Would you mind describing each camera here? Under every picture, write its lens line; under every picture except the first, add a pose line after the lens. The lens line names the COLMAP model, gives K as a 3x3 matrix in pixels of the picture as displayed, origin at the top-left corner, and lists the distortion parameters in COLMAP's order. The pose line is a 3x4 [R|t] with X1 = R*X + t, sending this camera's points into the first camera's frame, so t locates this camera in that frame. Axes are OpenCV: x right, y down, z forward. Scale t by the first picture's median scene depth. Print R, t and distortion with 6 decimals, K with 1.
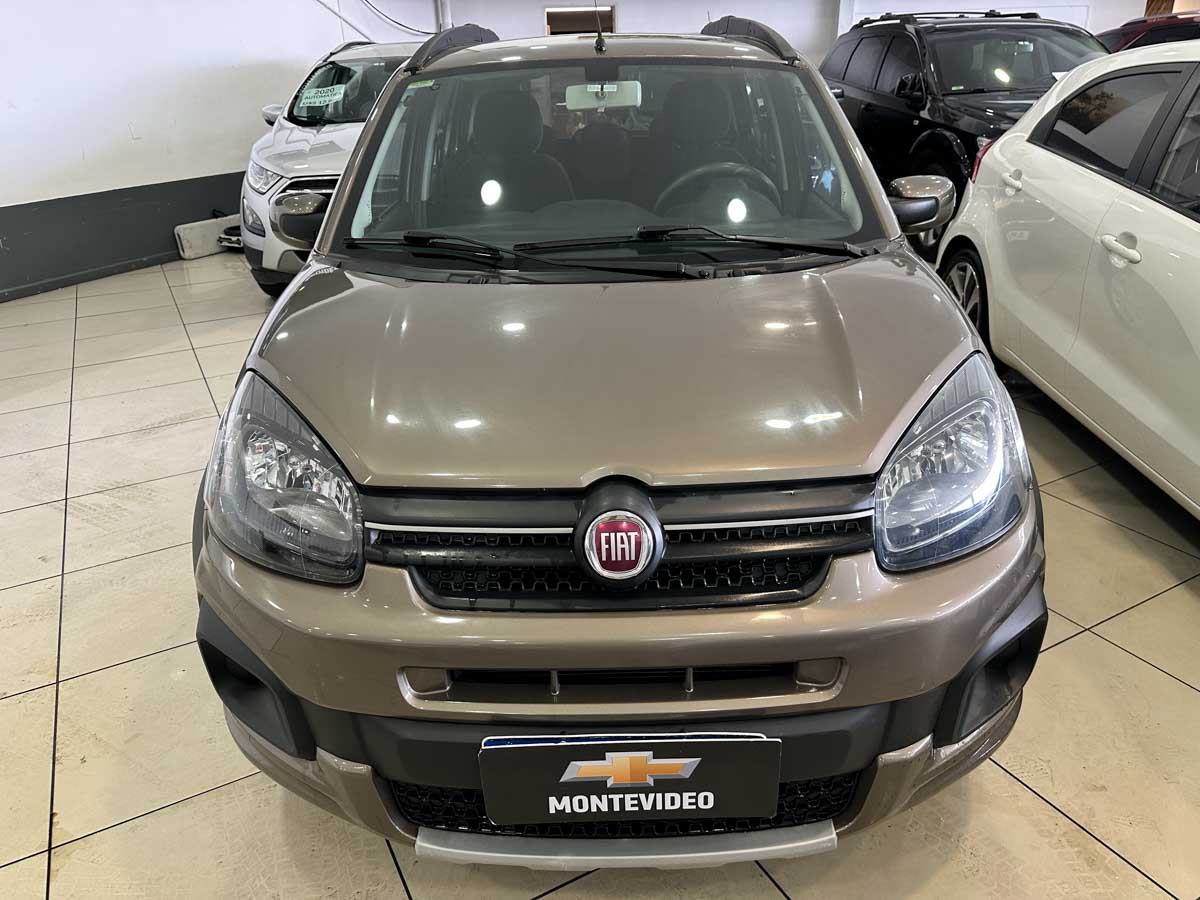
lens RADIAL K [[849.1, 0, 599.8], [0, 849.1, 450.3], [0, 0, 1]] dist [0.013071, -0.019128]
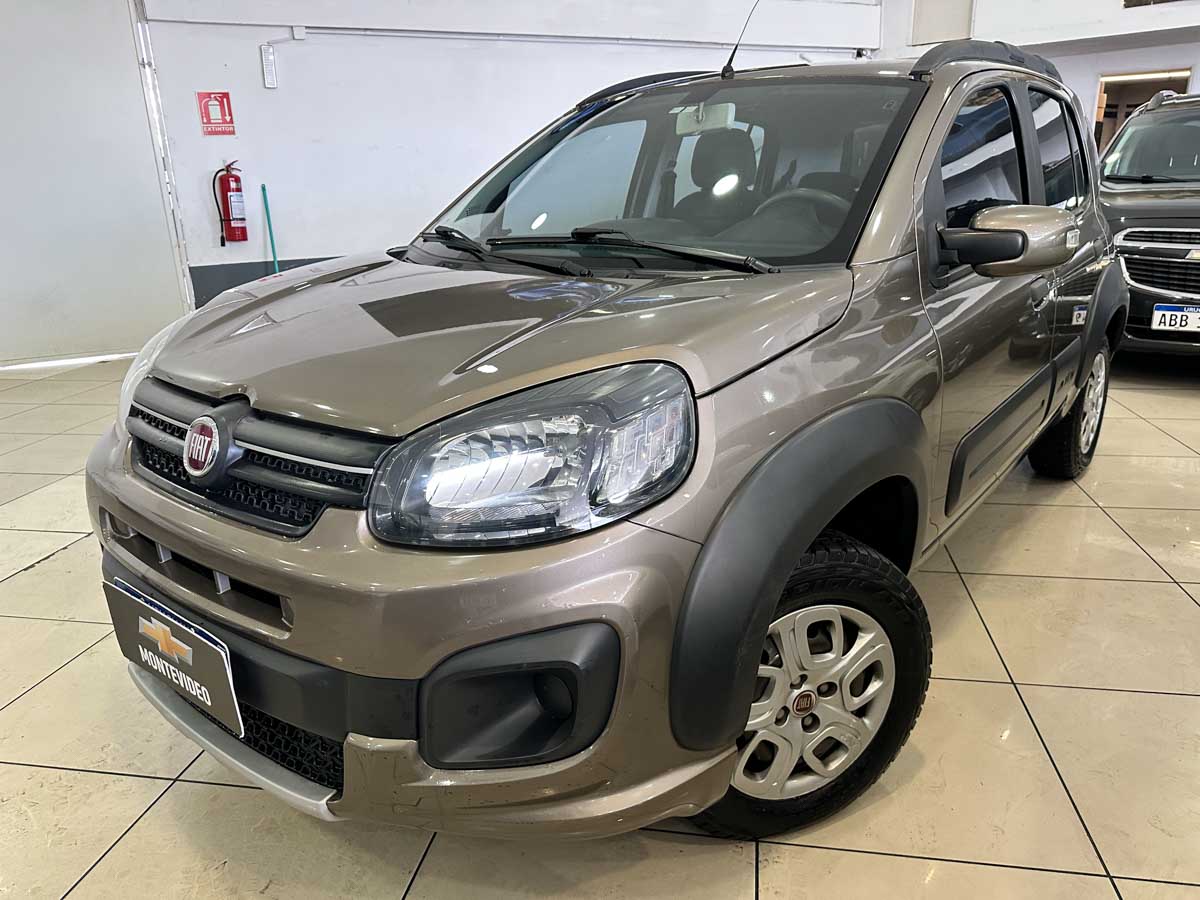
lens RADIAL K [[849.1, 0, 599.8], [0, 849.1, 450.3], [0, 0, 1]] dist [0.013071, -0.019128]
pose [[0.783041, 0.194669, -0.590720, 1.100574], [-0.247831, 0.968759, -0.009266, -0.006245], [0.570462, 0.153655, 0.806823, 0.363261]]
